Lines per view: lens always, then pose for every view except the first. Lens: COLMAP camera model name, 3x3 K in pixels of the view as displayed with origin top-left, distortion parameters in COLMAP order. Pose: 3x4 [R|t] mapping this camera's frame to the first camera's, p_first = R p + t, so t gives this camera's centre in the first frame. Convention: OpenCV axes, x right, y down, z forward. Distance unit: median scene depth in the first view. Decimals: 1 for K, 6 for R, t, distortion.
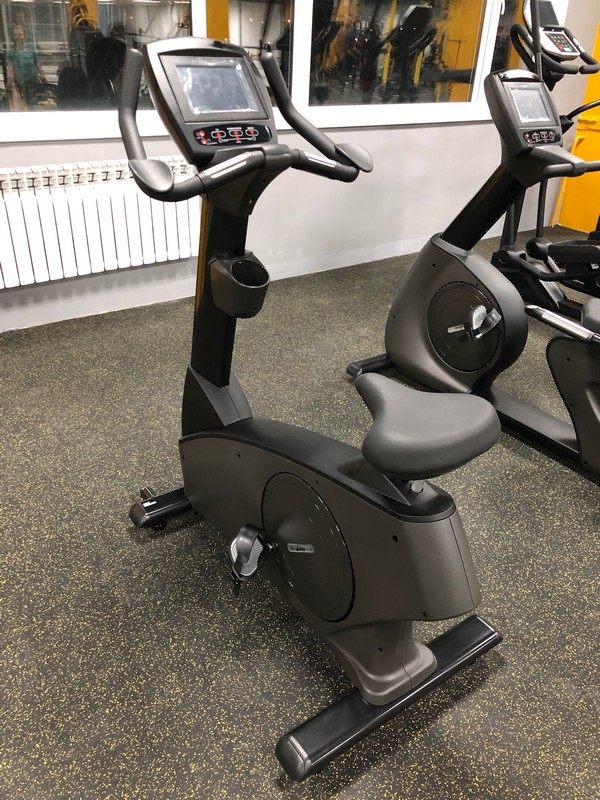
lens RADIAL K [[647.7, 0, 314.9], [0, 647.7, 399.2], [0, 0, 1]] dist [0.004425, -0.001916]
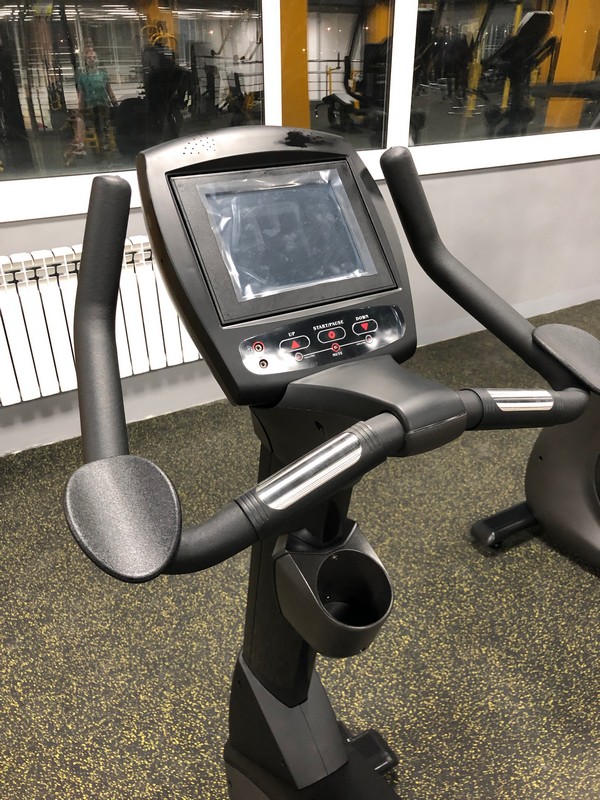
lens RADIAL K [[642.1, 0, 323.9], [0, 642.1, 386.8], [0, 0, 1]] dist [0.002357, -0.004919]
pose [[0.995039, 0.007543, -0.099201, -0.067503], [-0.009324, 0.999803, -0.017503, -0.301942], [0.099050, 0.018341, 0.994913, 0.449704]]
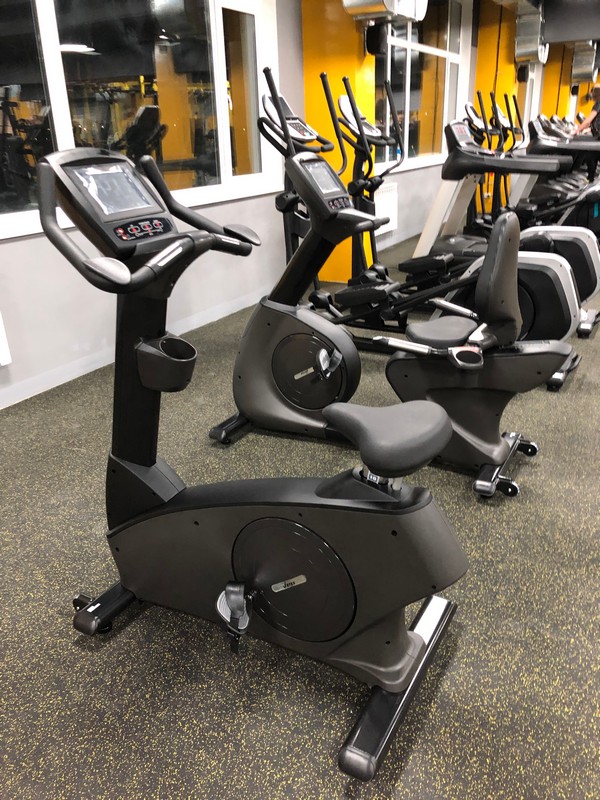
lens RADIAL K [[647.7, 0, 314.9], [0, 647.7, 399.2], [0, 0, 1]] dist [0.004425, -0.001916]
pose [[0.899019, -0.222327, 0.377273, -0.284817], [0.263412, 0.962796, -0.060321, 0.009288], [-0.349826, 0.153608, 0.924135, -0.055729]]
